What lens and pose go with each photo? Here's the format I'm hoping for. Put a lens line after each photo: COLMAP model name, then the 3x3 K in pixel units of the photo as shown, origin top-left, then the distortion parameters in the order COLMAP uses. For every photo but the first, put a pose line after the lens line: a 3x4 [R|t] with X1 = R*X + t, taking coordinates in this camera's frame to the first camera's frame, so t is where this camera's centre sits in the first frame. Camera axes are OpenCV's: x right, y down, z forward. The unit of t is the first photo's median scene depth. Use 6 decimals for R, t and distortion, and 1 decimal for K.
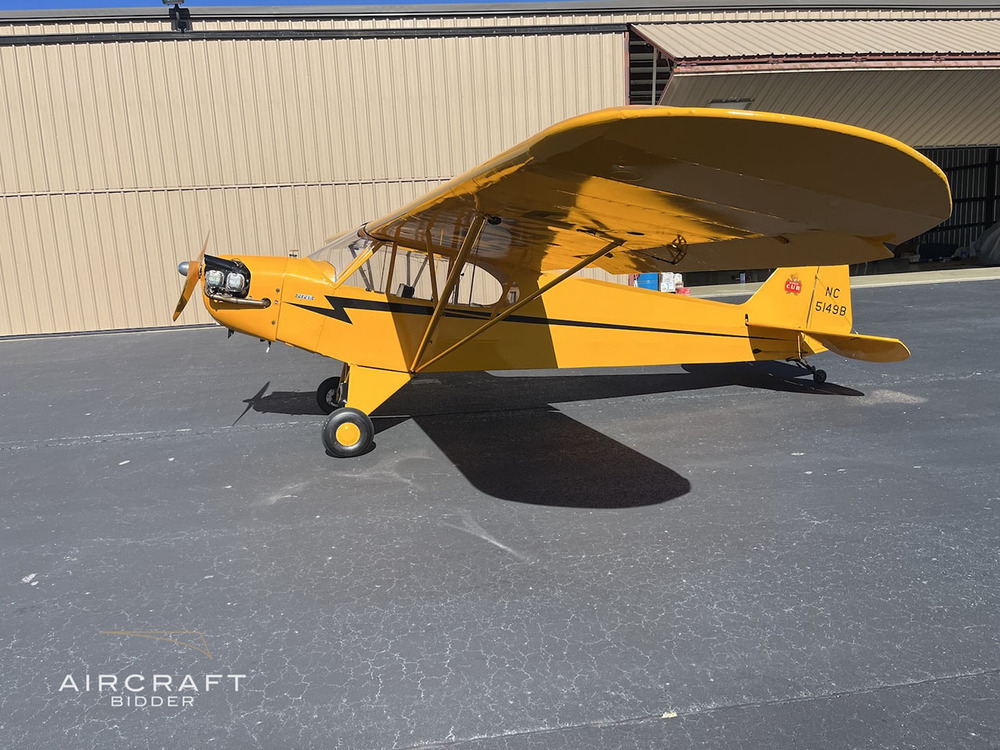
lens RADIAL K [[776.9, 0, 499.6], [0, 776.9, 372.8], [0, 0, 1]] dist [0.033605, -0.034815]
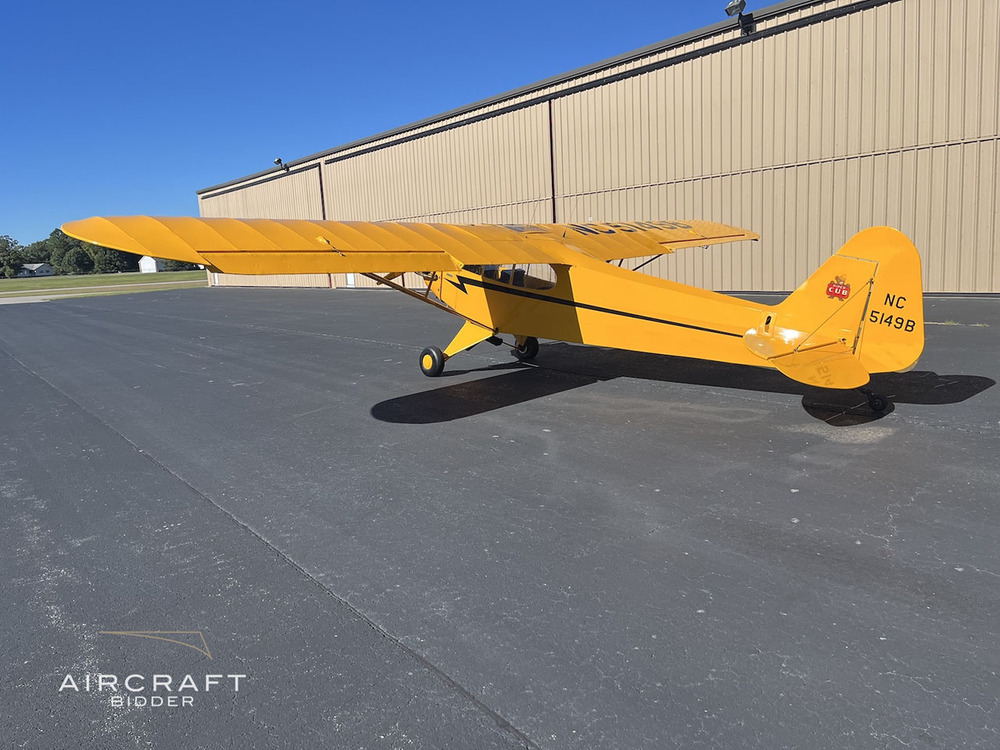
lens RADIAL K [[776.9, 0, 493.9], [0, 776.9, 376.9], [0, 0, 1]] dist [0.033605, -0.034815]
pose [[0.470588, 0.165584, -0.866677, 0.943111], [-0.113009, 0.985455, 0.126915, -0.082158], [0.875086, 0.038218, 0.482456, 0.258174]]
